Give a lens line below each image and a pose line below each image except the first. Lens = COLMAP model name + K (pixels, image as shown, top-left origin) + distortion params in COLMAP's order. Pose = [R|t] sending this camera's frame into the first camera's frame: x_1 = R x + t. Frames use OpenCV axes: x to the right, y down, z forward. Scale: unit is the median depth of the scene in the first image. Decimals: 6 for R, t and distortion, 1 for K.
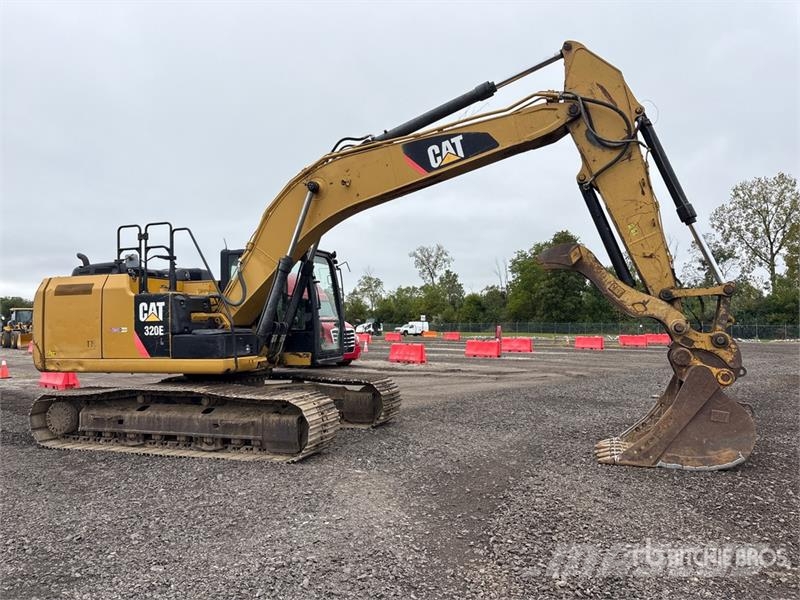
lens RADIAL K [[620.9, 0, 399.2], [0, 620.9, 304.8], [0, 0, 1]] dist [0.087841, -0.104799]
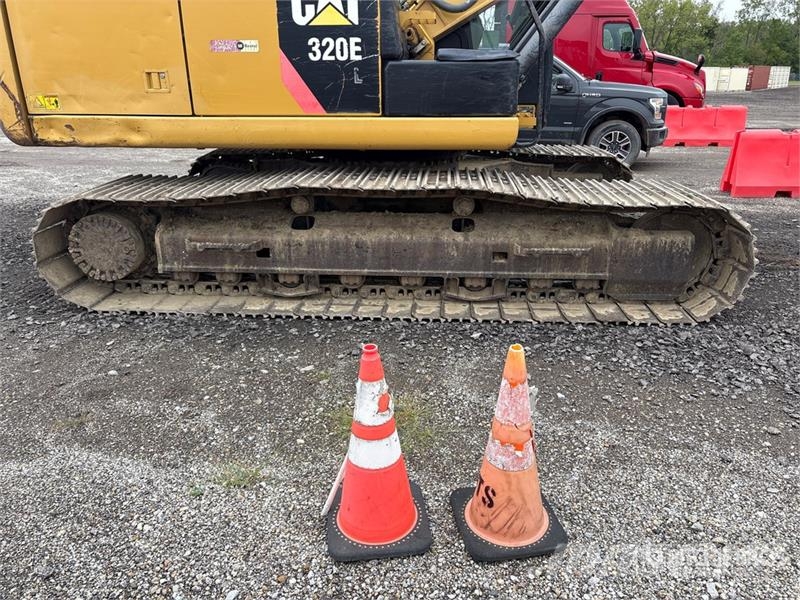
lens RADIAL K [[620.9, 0, 399.2], [0, 620.9, 304.8], [0, 0, 1]] dist [0.087841, -0.104799]
pose [[0.957774, -0.085010, 0.274669, -0.479982], [-0.022863, 0.929750, 0.367482, 0.044333], [-0.286613, -0.358244, 0.888546, 0.530269]]
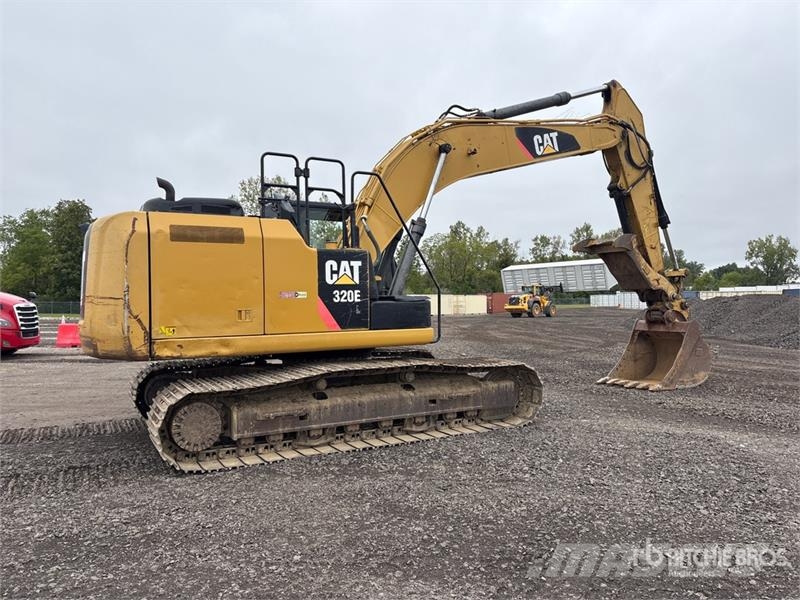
lens RADIAL K [[620.9, 0, 399.2], [0, 620.9, 304.8], [0, 0, 1]] dist [0.087841, -0.104799]
pose [[0.646202, 0.000738, 0.763166, -0.944304], [-0.023238, 0.999555, 0.018710, 0.035513], [-0.762812, -0.029825, 0.645932, 0.435513]]
